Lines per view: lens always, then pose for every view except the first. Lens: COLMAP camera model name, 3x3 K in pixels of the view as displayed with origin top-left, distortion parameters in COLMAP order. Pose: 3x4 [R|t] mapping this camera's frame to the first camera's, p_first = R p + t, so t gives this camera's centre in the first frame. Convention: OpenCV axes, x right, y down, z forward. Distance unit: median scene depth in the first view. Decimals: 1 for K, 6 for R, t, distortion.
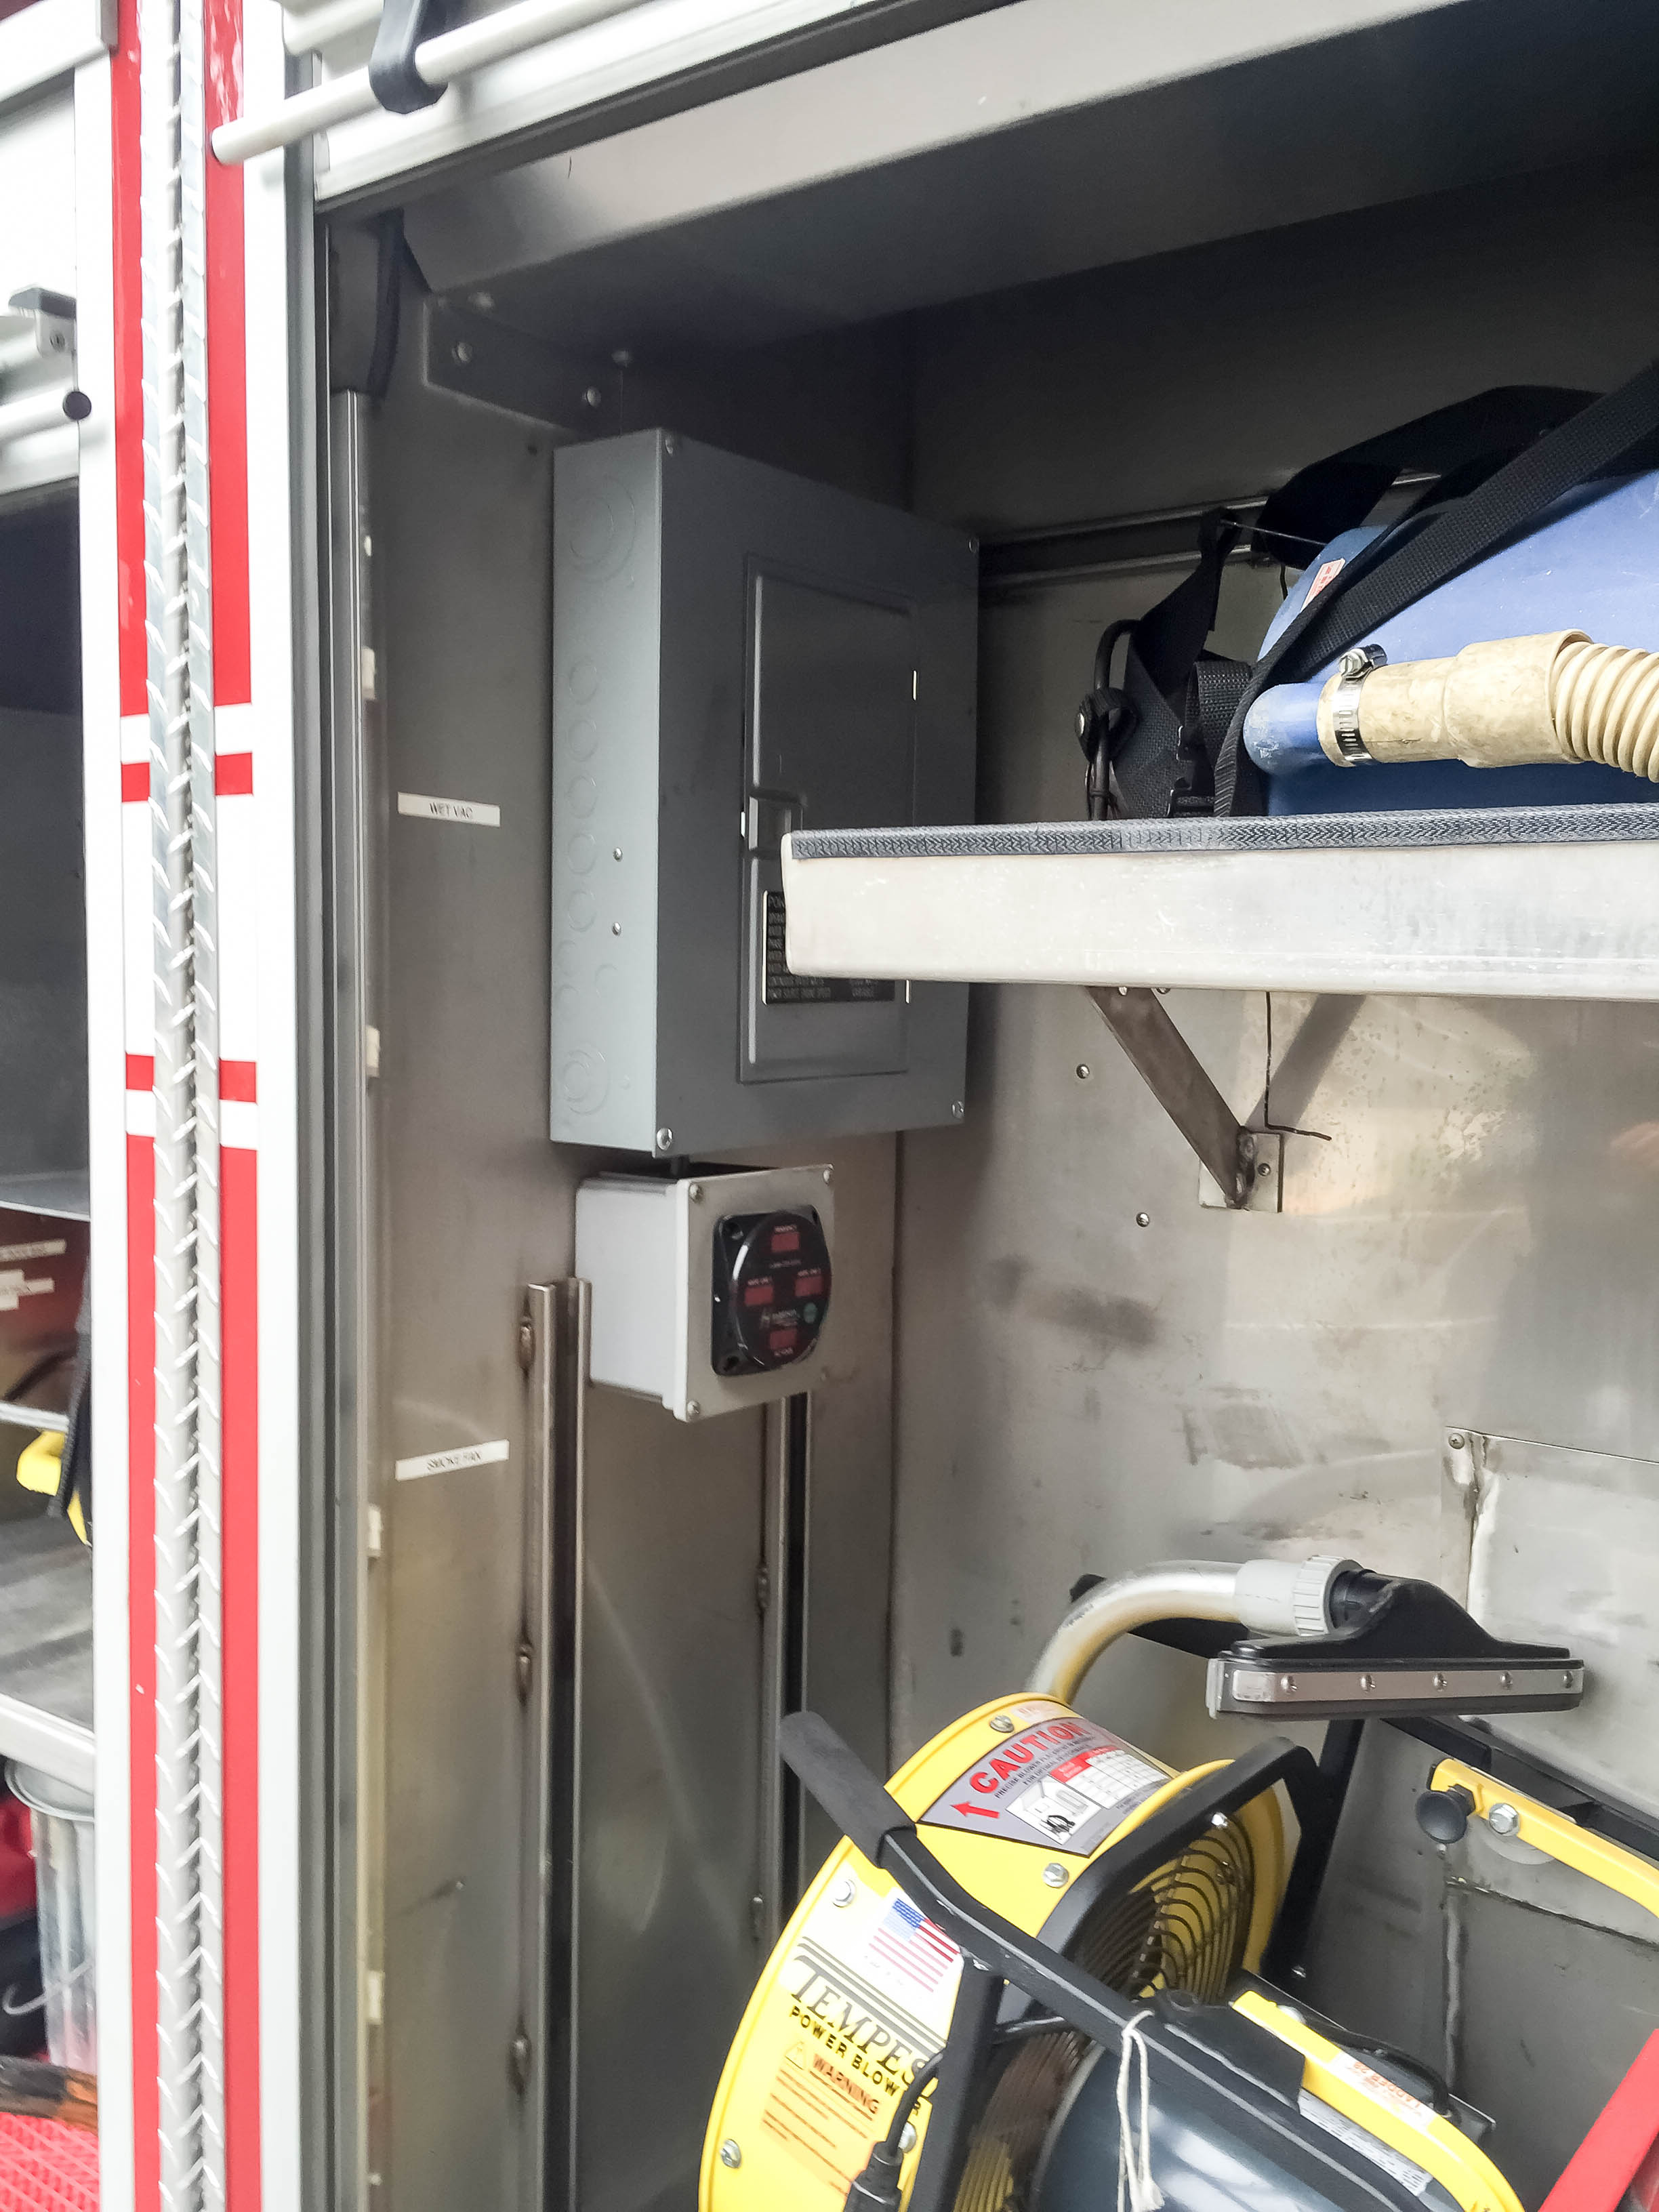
lens RADIAL K [[1927.3, 0, 830.3], [0, 1927.3, 1076.0], [0, 0, 1]] dist [0.092655, -0.129073]
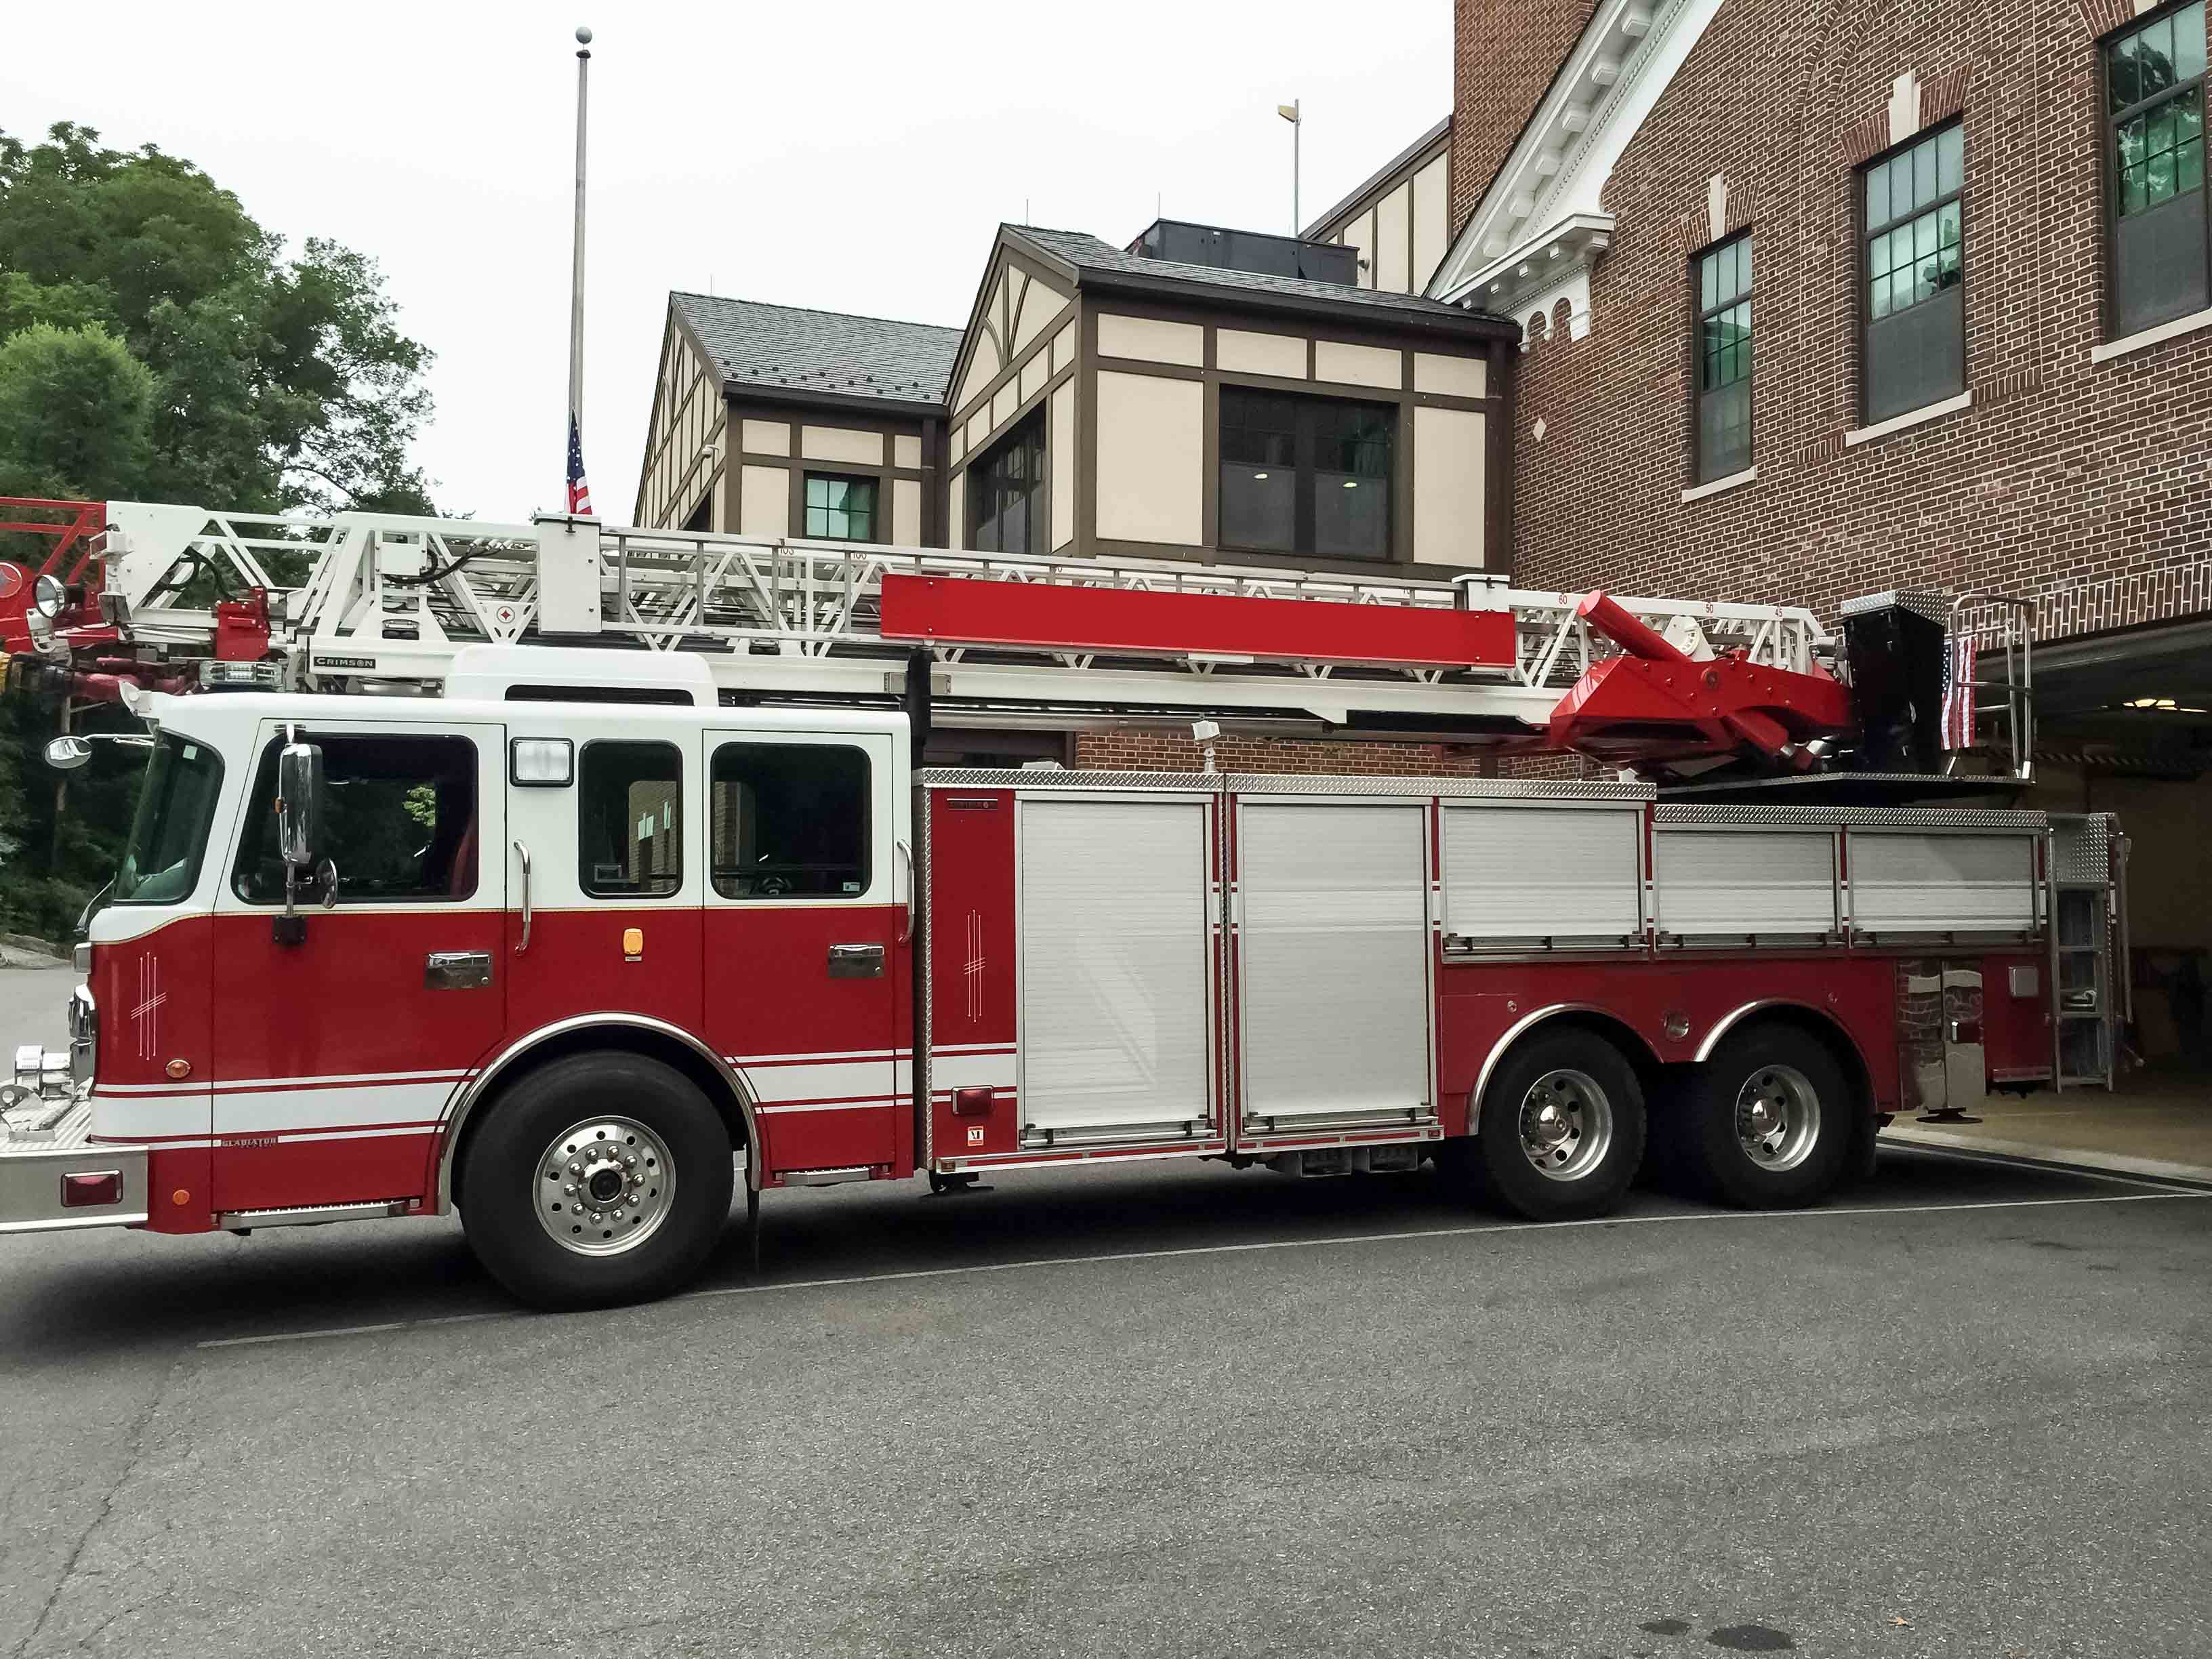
lens RADIAL K [[1927.3, 0, 1117.0], [0, 1927.3, 830.8], [0, 0, 1]] dist [0.092655, -0.129073]
pose [[0.480267, 0.021917, 0.876848, -7.617445], [0.084321, 0.993904, -0.071027, 0.139707], [-0.873060, 0.108049, 0.475491, -2.489643]]
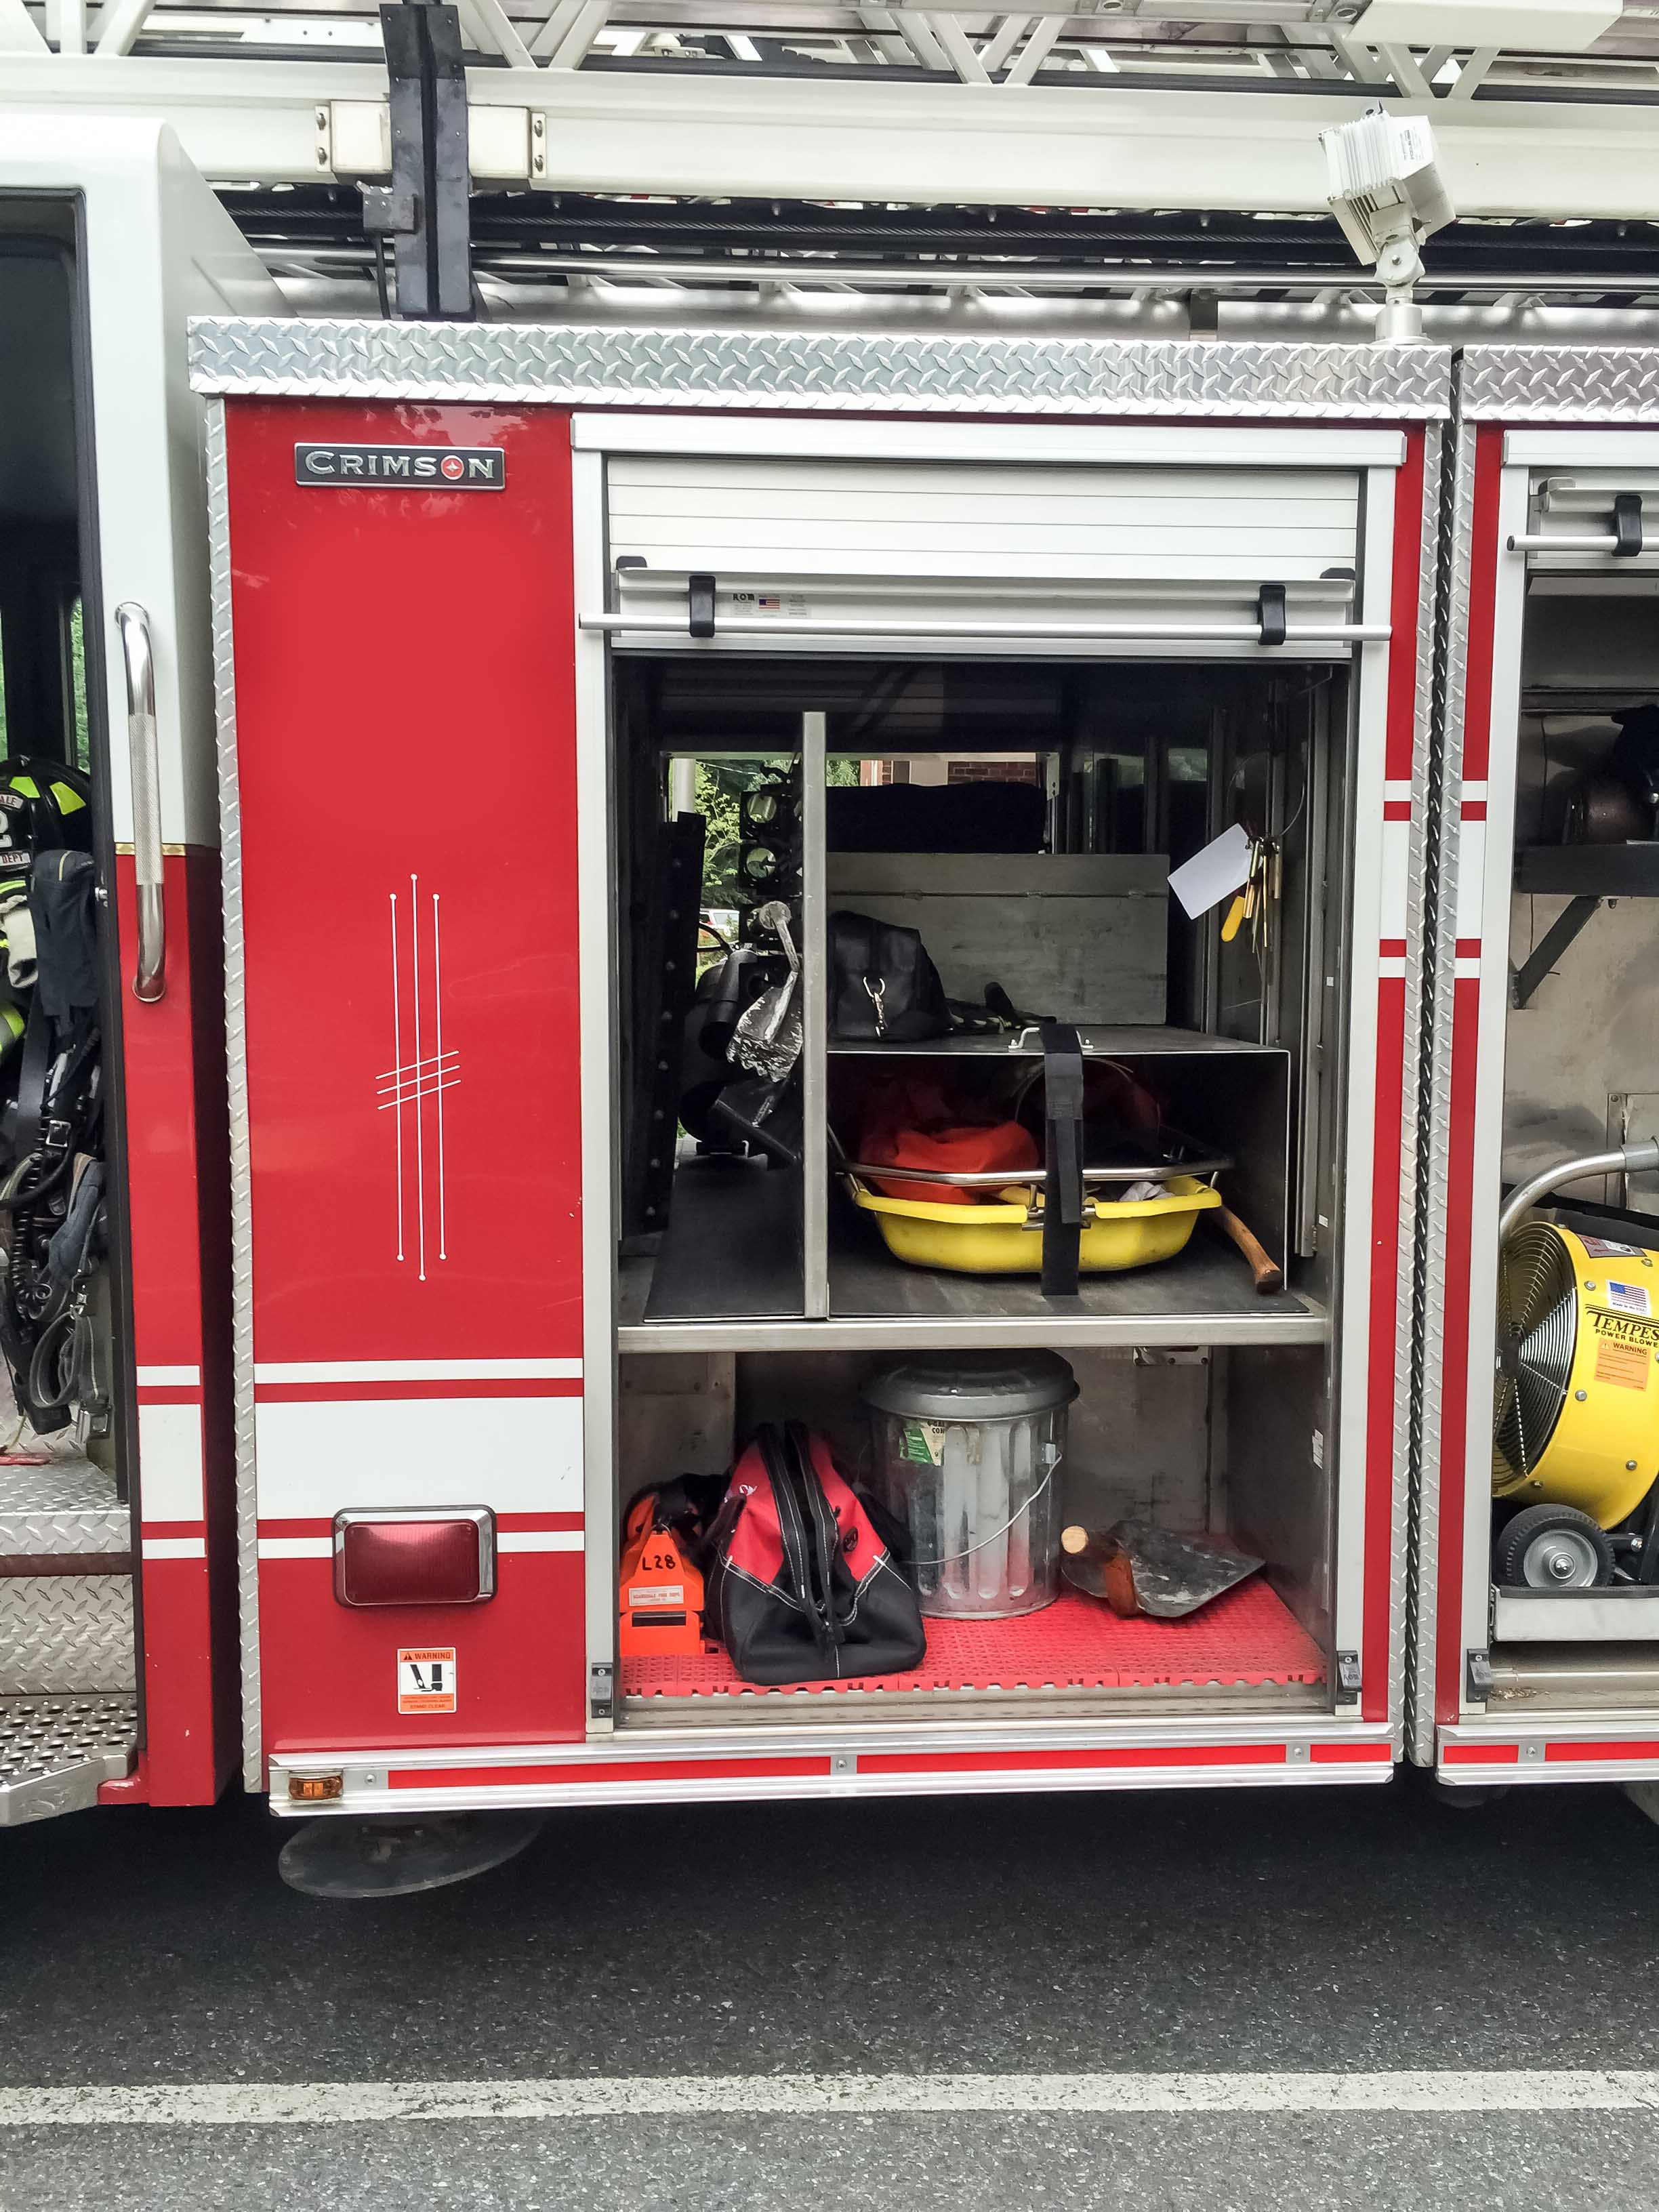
lens RADIAL K [[1927.3, 0, 830.3], [0, 1927.3, 1076.0], [0, 0, 1]] dist [0.092655, -0.129073]
pose [[0.743999, -0.062365, 0.665264, -2.241406], [0.054429, 0.997983, 0.032685, 0.034398], [-0.665960, 0.011892, 0.745893, -0.161607]]
